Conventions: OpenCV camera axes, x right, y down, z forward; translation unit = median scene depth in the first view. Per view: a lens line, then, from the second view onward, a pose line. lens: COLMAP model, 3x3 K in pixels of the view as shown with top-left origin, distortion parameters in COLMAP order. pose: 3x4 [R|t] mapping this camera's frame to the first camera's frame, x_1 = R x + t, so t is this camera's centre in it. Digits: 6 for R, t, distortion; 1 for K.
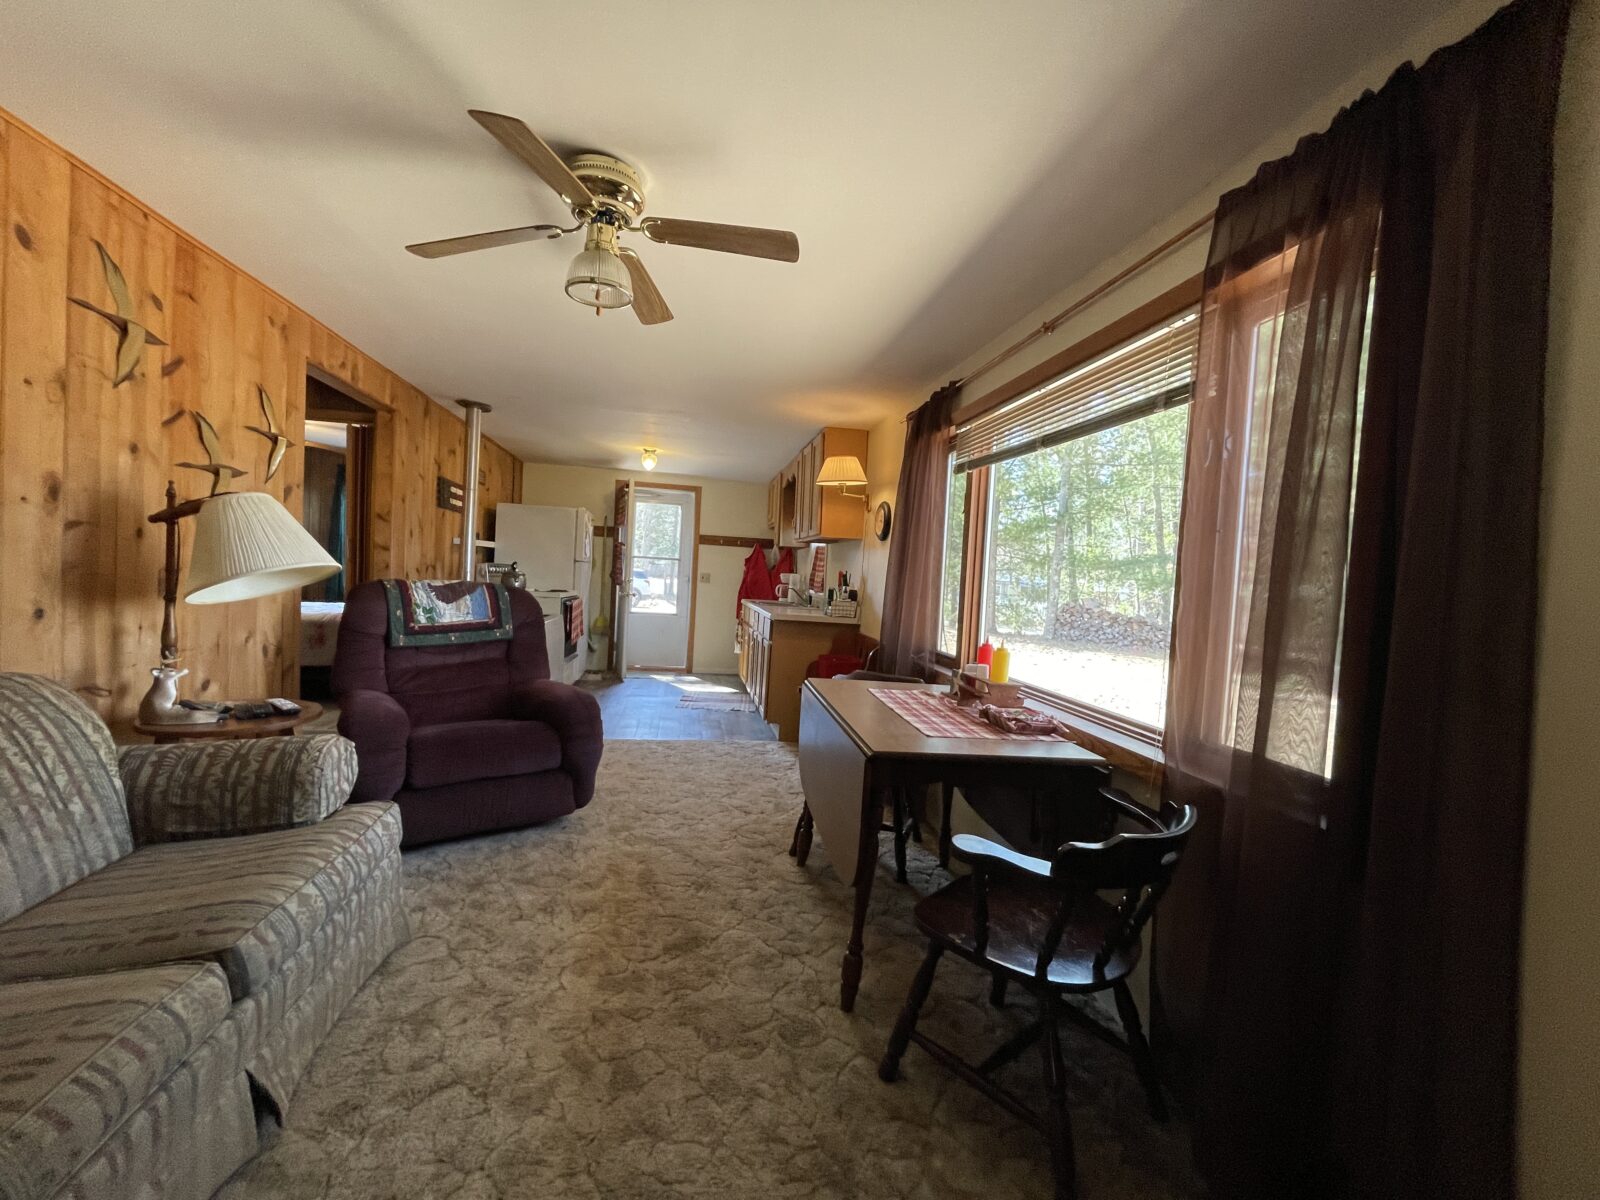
lens RADIAL K [[650.8, 0, 799.0], [0, 650.8, 593.7], [0, 0, 1]] dist [-0.002970, 0.000776]
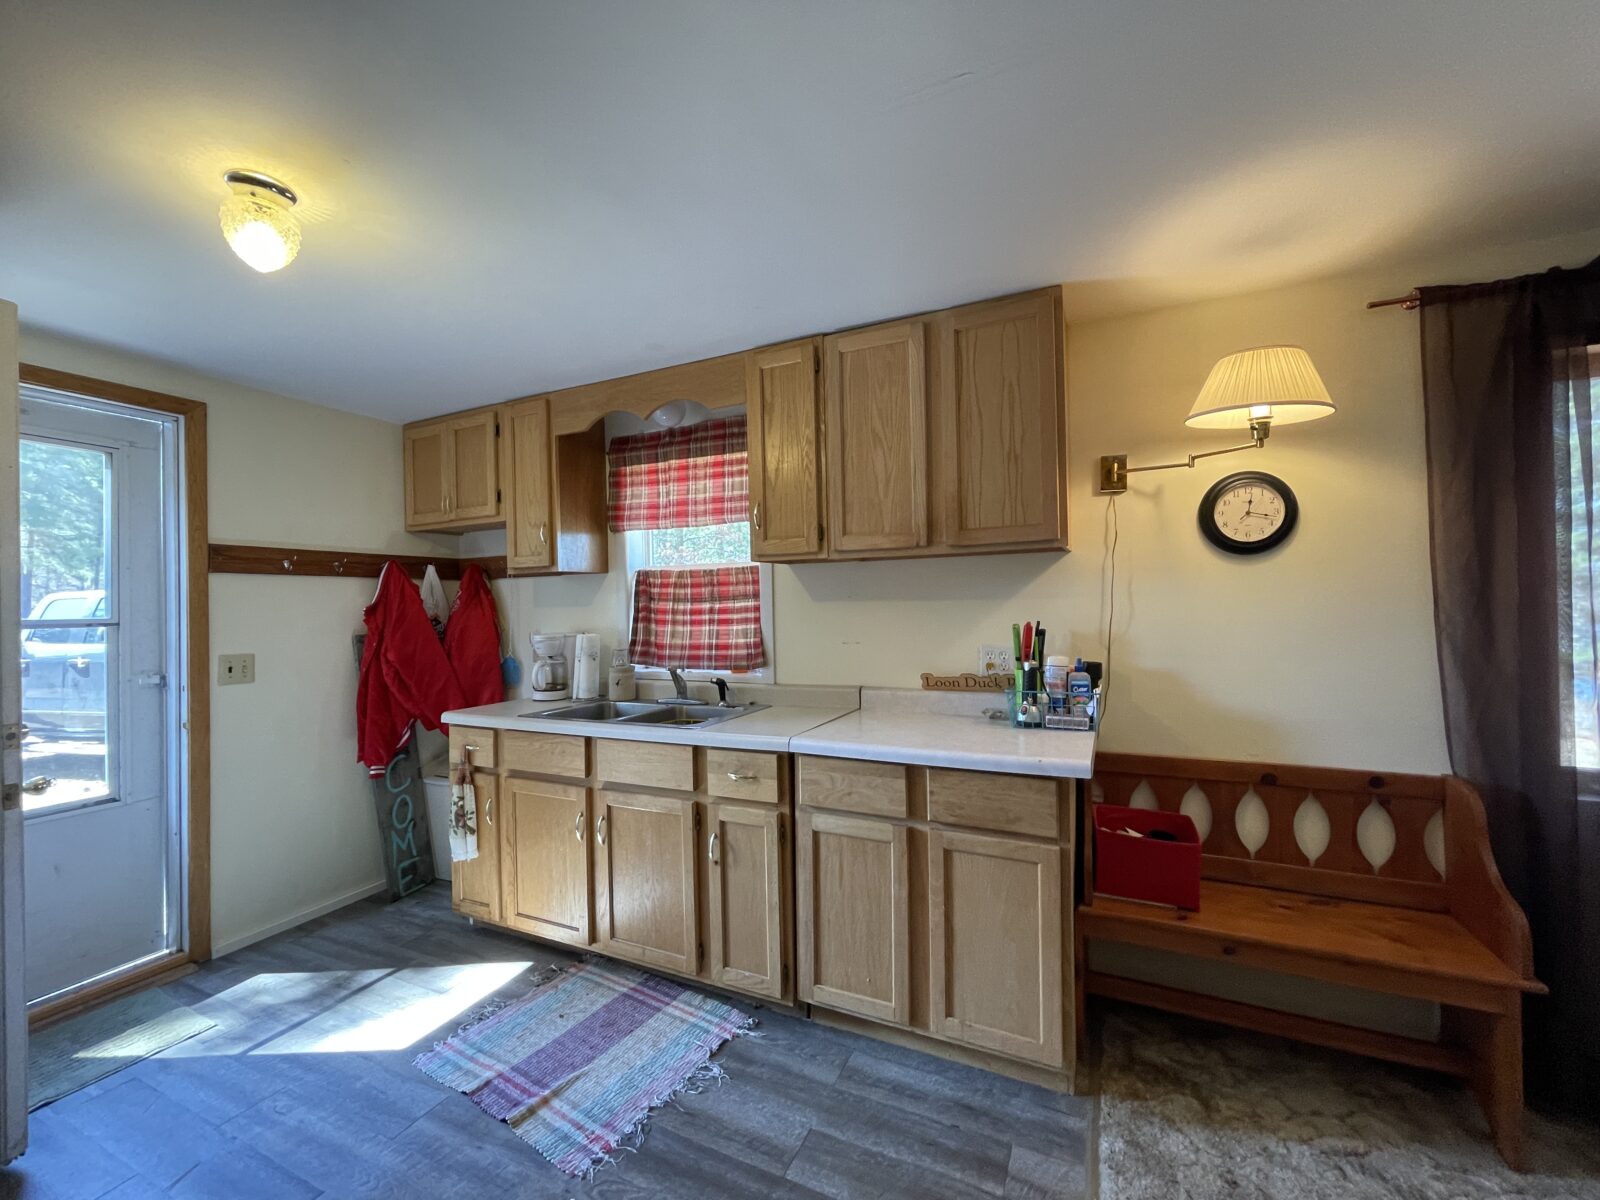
lens RADIAL K [[650.8, 0, 790.5], [0, 650.8, 598.4], [0, 0, 1]] dist [-0.002970, 0.000776]
pose [[0.576709, -0.063157, 0.814505, -0.909076], [0.074020, 0.996946, 0.024893, -0.175587], [-0.813590, 0.045933, 0.579622, 2.004535]]
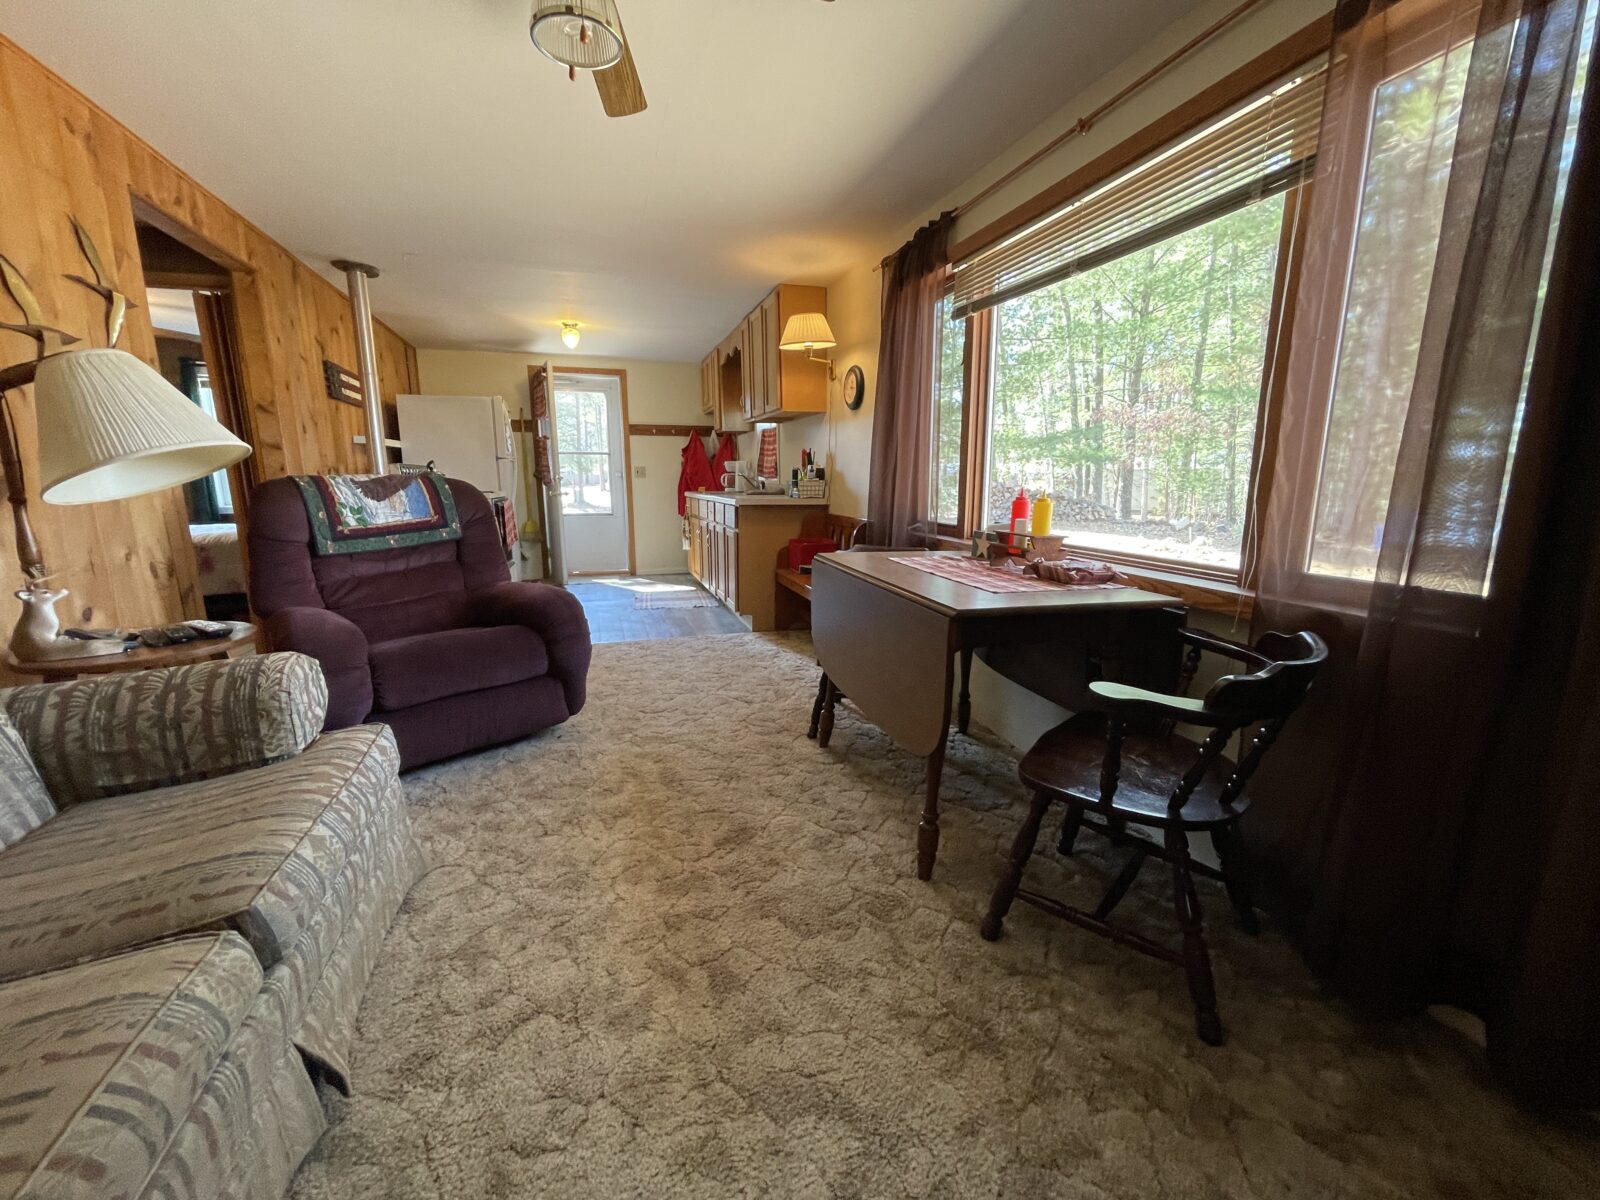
lens RADIAL K [[650.8, 0, 798.1], [0, 650.8, 595.3], [0, 0, 1]] dist [-0.002970, 0.000776]
pose [[0.989458, -0.081734, 0.119549, -0.167588], [0.062178, 0.985314, 0.159027, 0.053226], [-0.130791, -0.149917, 0.980009, 0.122534]]
